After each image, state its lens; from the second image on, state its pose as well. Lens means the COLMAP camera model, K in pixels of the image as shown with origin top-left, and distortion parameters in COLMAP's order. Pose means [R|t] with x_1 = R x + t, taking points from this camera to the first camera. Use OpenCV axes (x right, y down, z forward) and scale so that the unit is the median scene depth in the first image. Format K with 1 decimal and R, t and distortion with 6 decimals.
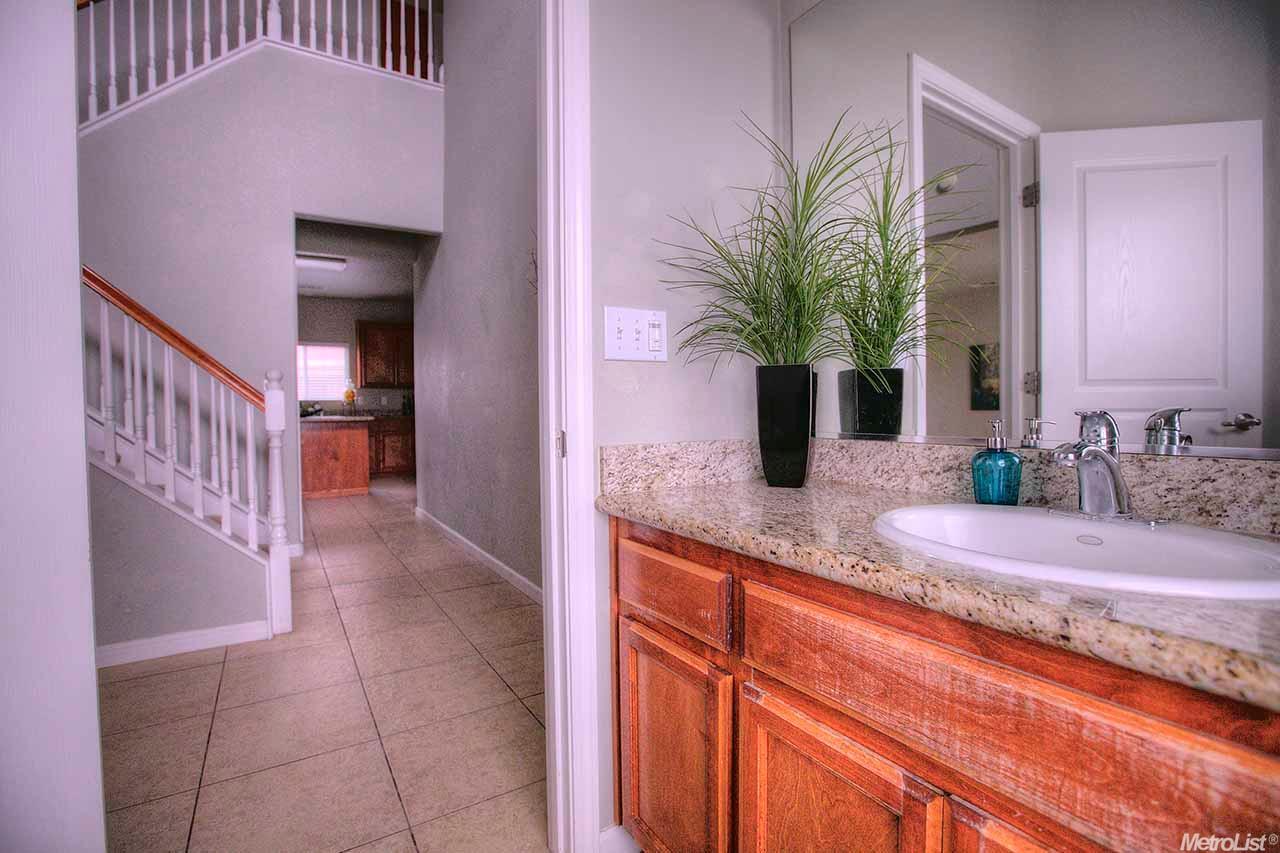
lens RADIAL K [[583.5, 0, 642.7], [0, 583.5, 426.7], [0, 0, 1]] dist [-0.024287, -0.000262]
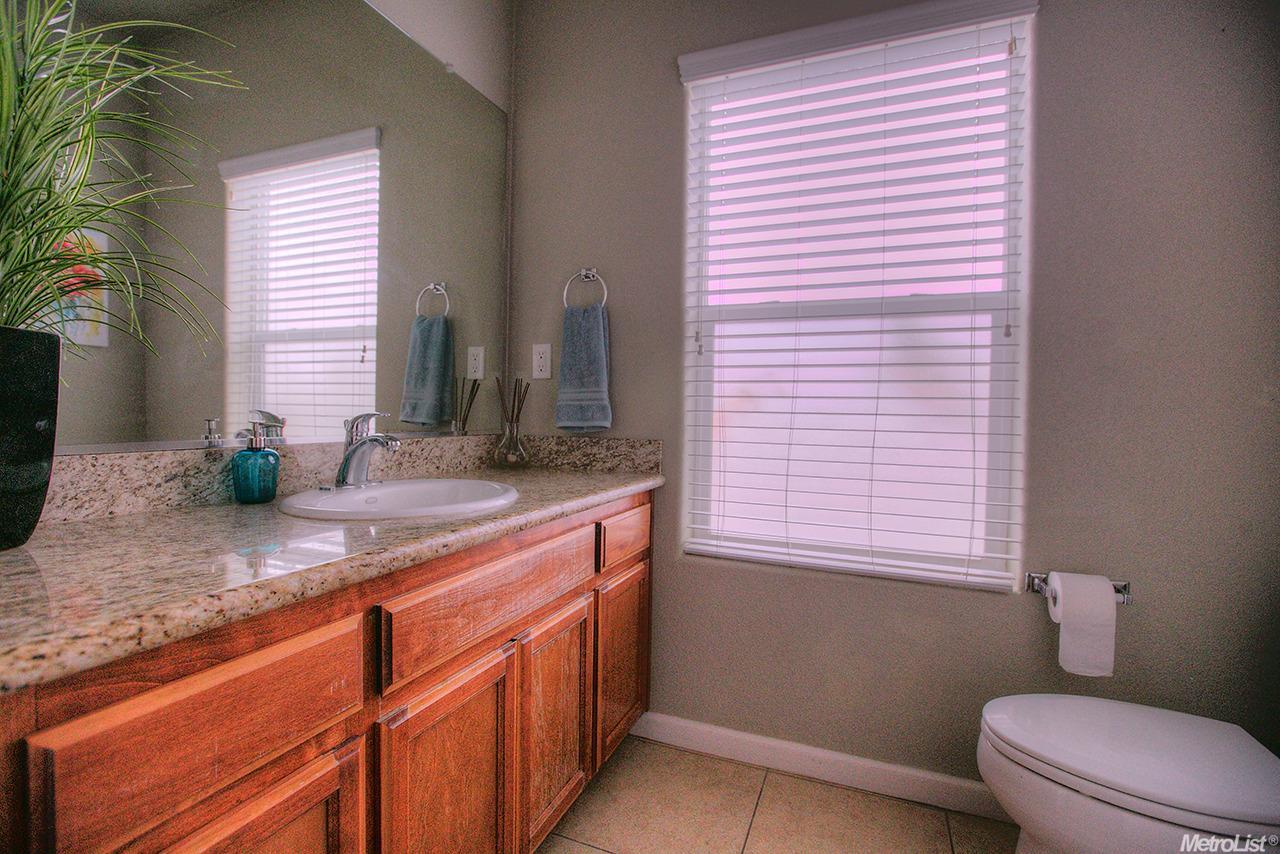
lens RADIAL K [[583.5, 0, 641.8], [0, 583.5, 422.5], [0, 0, 1]] dist [-0.024287, -0.000262]
pose [[-0.578844, -0.011473, 0.815358, -0.780676], [0.014139, 0.999609, 0.024103, -0.029126], [-0.815316, 0.025480, -0.578455, 1.195746]]
